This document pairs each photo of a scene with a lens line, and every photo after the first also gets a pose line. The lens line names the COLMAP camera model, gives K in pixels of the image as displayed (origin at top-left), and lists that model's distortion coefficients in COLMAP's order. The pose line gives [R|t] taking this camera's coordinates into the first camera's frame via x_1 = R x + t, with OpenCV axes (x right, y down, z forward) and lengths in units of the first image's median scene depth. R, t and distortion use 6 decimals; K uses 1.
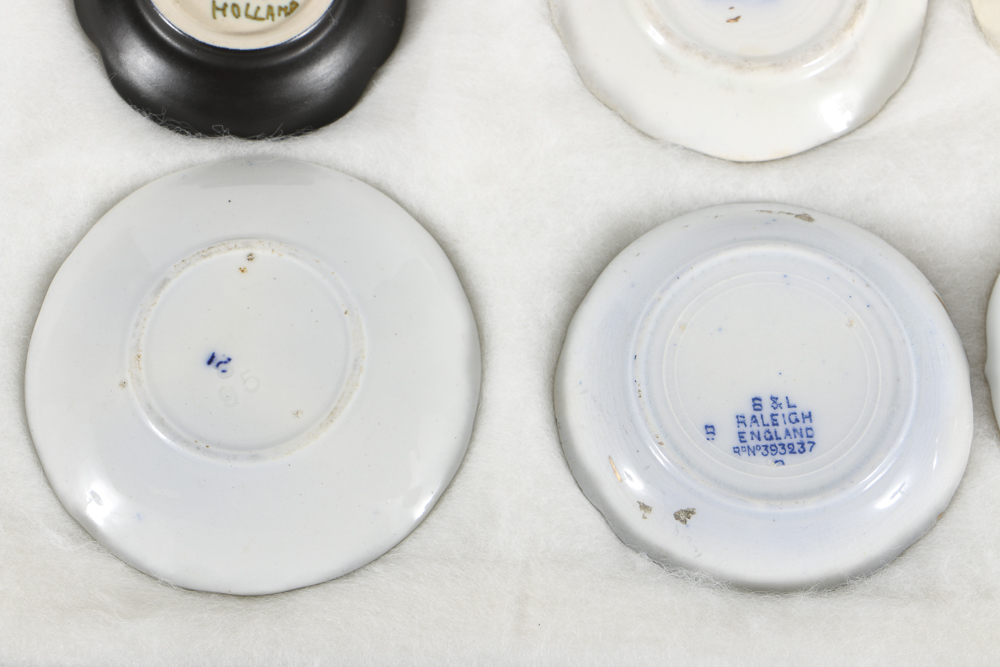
lens RADIAL K [[1790.4, 0, 500.6], [0, 1790.4, 331.8], [0, 0, 1]] dist [0.009181, 0.000000]
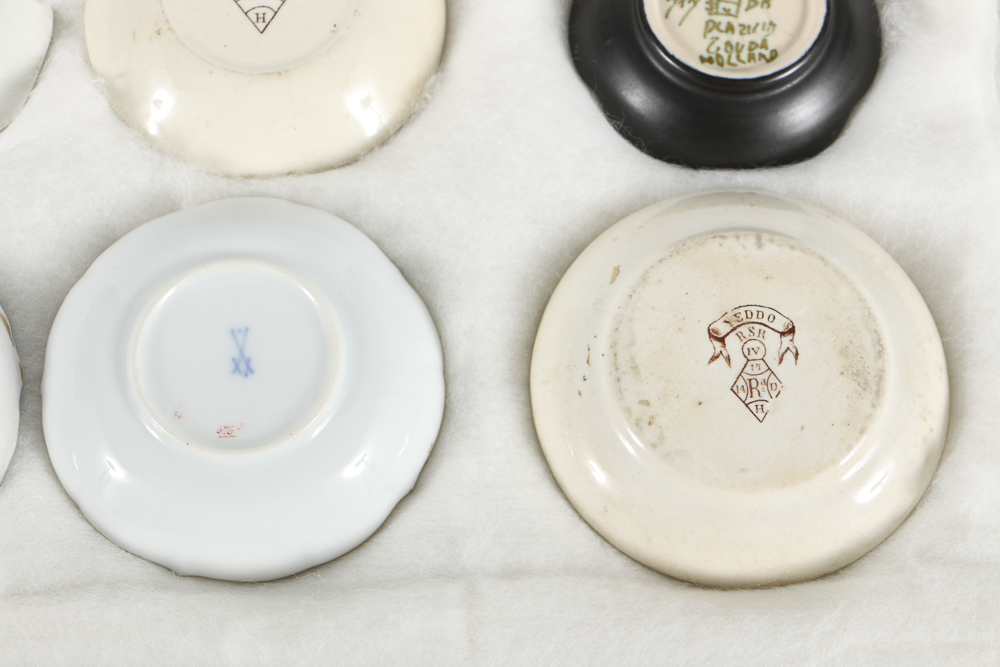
lens RADIAL K [[1790.4, 0, 497.9], [0, 1790.4, 335.9], [0, 0, 1]] dist [0.009181, 0.000000]
pose [[0.999750, -0.005998, 0.021555, 0.497251], [0.007846, 0.996205, -0.086688, 0.081650], [-0.020953, 0.086836, 0.996002, -0.036400]]
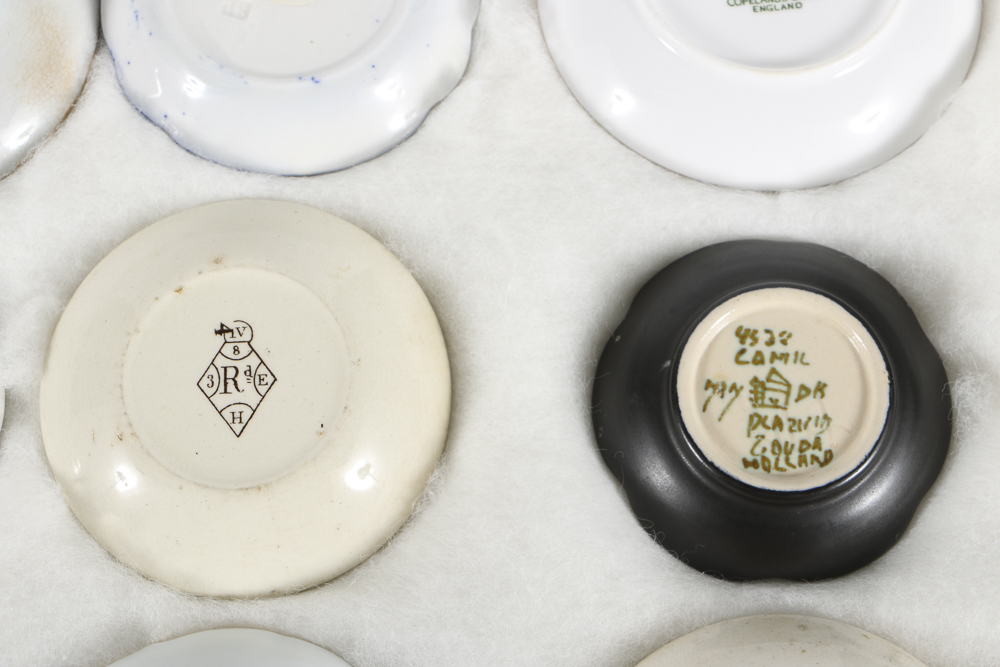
lens RADIAL K [[1790.4, 0, 496.2], [0, 1790.4, 334.8], [0, 0, 1]] dist [0.009181, 0.000000]
pose [[0.999885, -0.015130, -0.001017, 0.515898], [0.015104, 0.999645, -0.021956, -0.218615], [0.001349, 0.021938, 0.999758, 0.082073]]
